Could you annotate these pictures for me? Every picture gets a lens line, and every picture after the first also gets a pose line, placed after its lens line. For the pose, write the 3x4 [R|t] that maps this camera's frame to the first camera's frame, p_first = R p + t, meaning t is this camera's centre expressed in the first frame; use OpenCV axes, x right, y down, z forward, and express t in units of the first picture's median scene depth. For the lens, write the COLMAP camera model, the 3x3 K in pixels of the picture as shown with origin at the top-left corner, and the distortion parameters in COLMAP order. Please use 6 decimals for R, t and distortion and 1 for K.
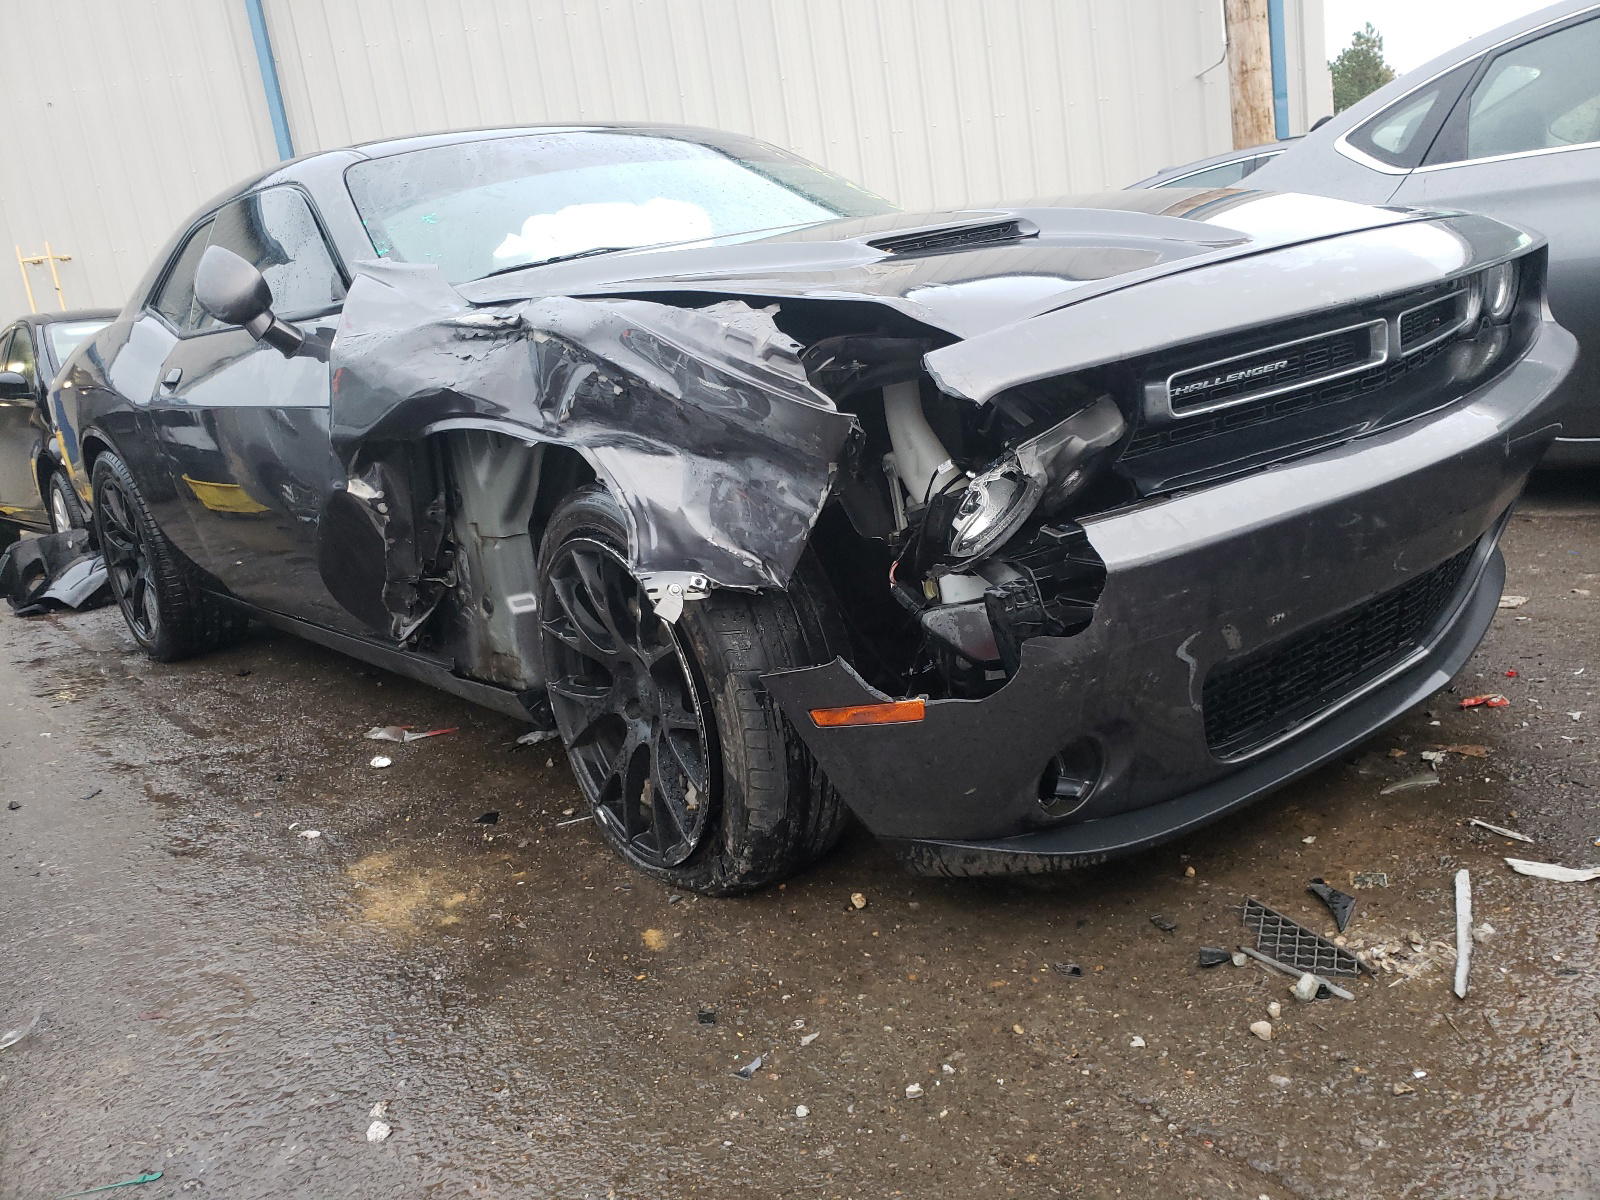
lens RADIAL K [[1208.9, 0, 800.0], [0, 1208.9, 600.0], [0, 0, 1]] dist [-0.004038, 0.039842]
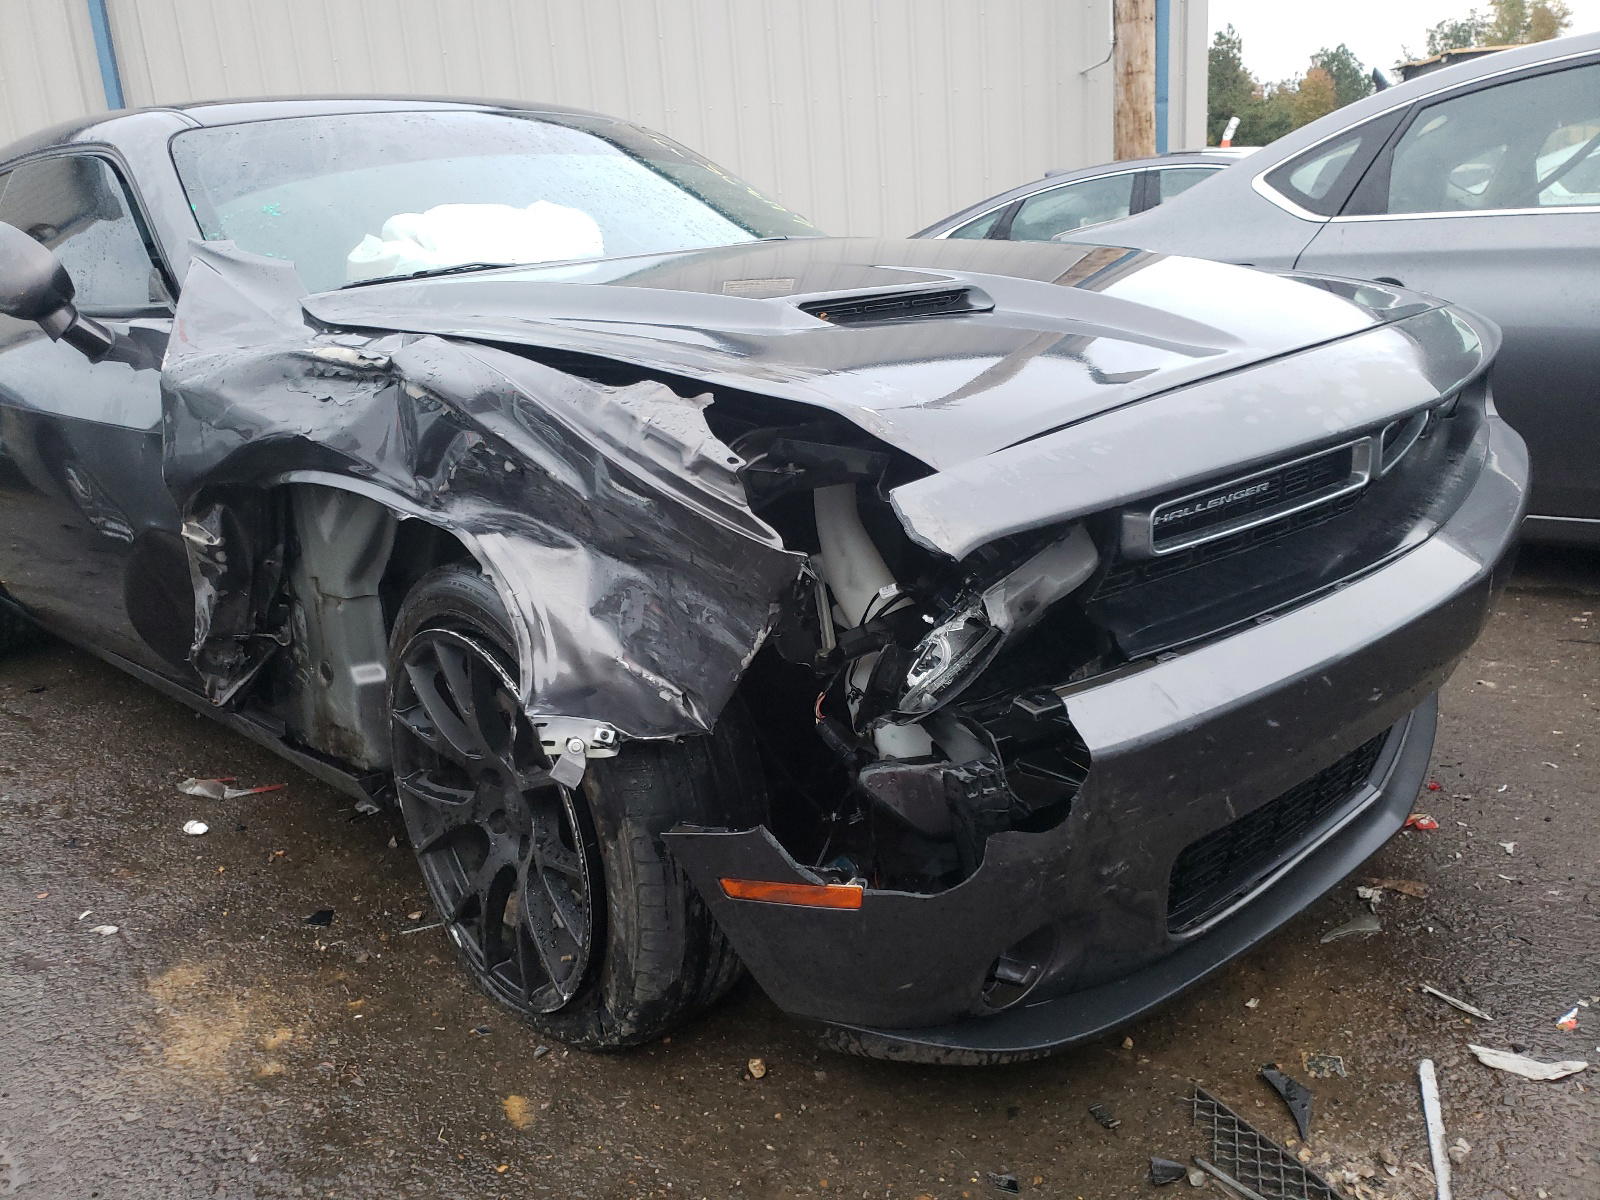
lens RADIAL K [[1208.1, 0, 764.0], [0, 1208.1, 601.6], [0, 0, 1]] dist [-0.044959, 0.100808]
pose [[0.993913, 0.041923, 0.101883, -0.047442], [-0.045993, 0.998222, 0.037924, -0.116689], [-0.100112, -0.042379, 0.994073, 0.145027]]
